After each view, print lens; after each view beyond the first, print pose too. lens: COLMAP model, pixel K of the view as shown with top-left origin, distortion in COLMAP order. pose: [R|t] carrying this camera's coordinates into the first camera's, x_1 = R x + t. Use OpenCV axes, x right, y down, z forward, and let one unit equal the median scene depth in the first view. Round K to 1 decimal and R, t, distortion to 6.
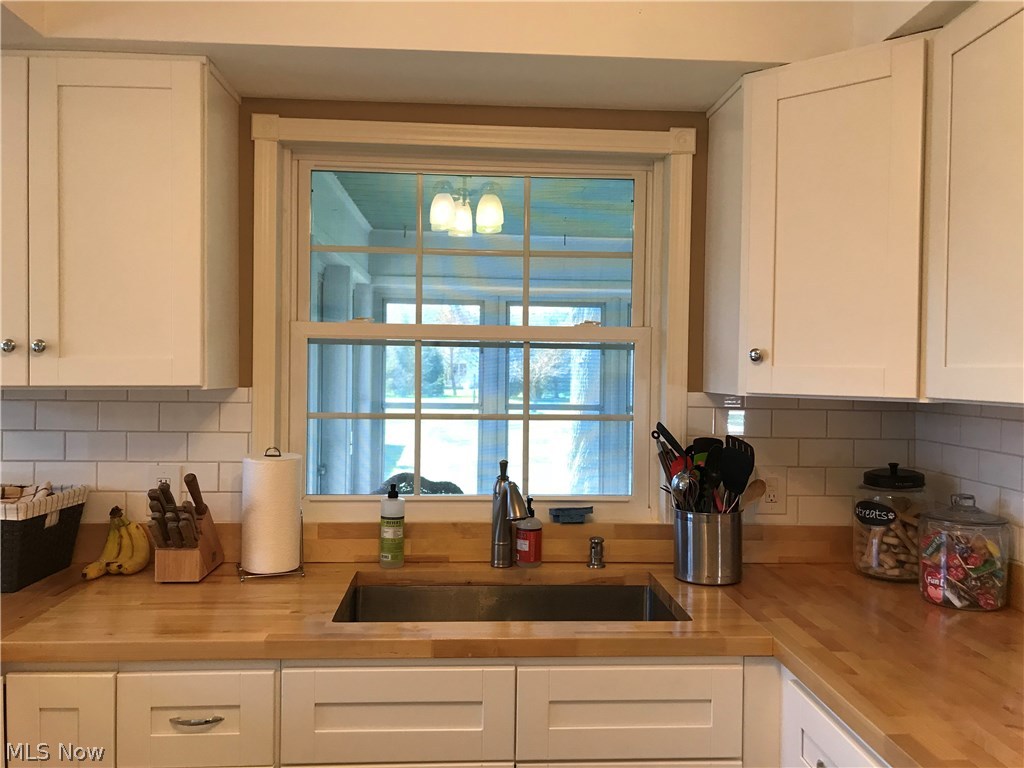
lens RADIAL K [[854.5, 0, 514.5], [0, 854.5, 375.8], [0, 0, 1]] dist [0.031092, -0.014715]
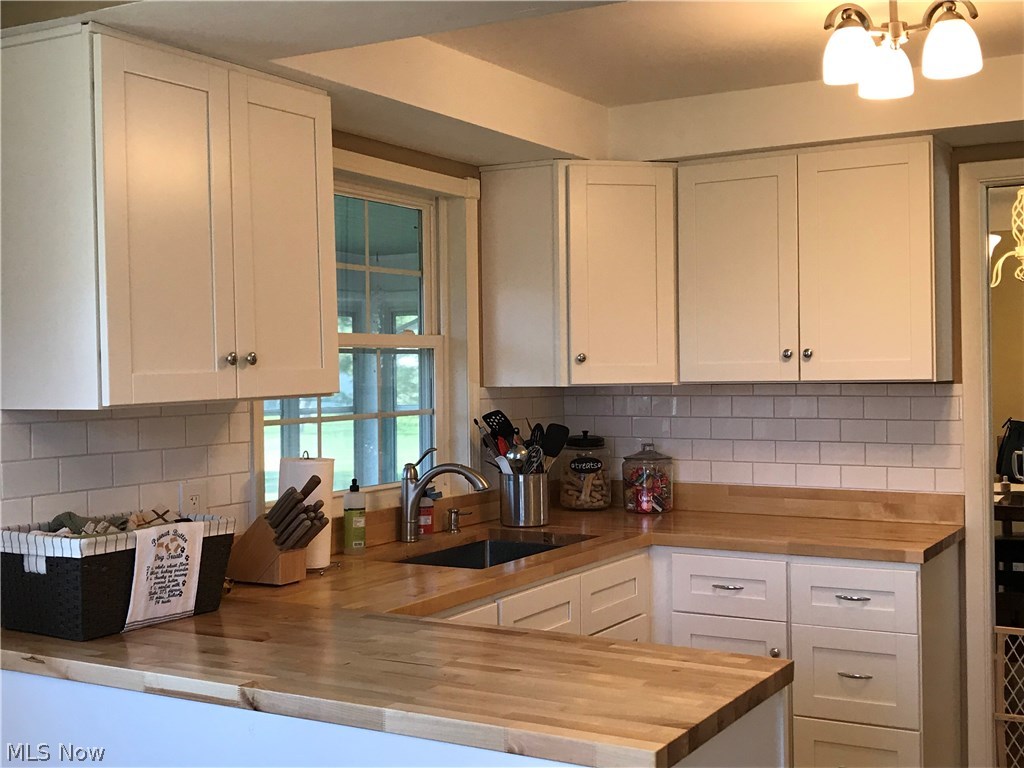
lens RADIAL K [[1220.3, 0, 509.9], [0, 1220.3, 387.5], [0, 0, 1]] dist [0.092032, 0.000000]
pose [[0.566798, -0.033967, 0.823157, -1.327603], [0.032435, 0.999295, 0.018902, -0.014813], [-0.823218, 0.015985, 0.567500, -0.065288]]
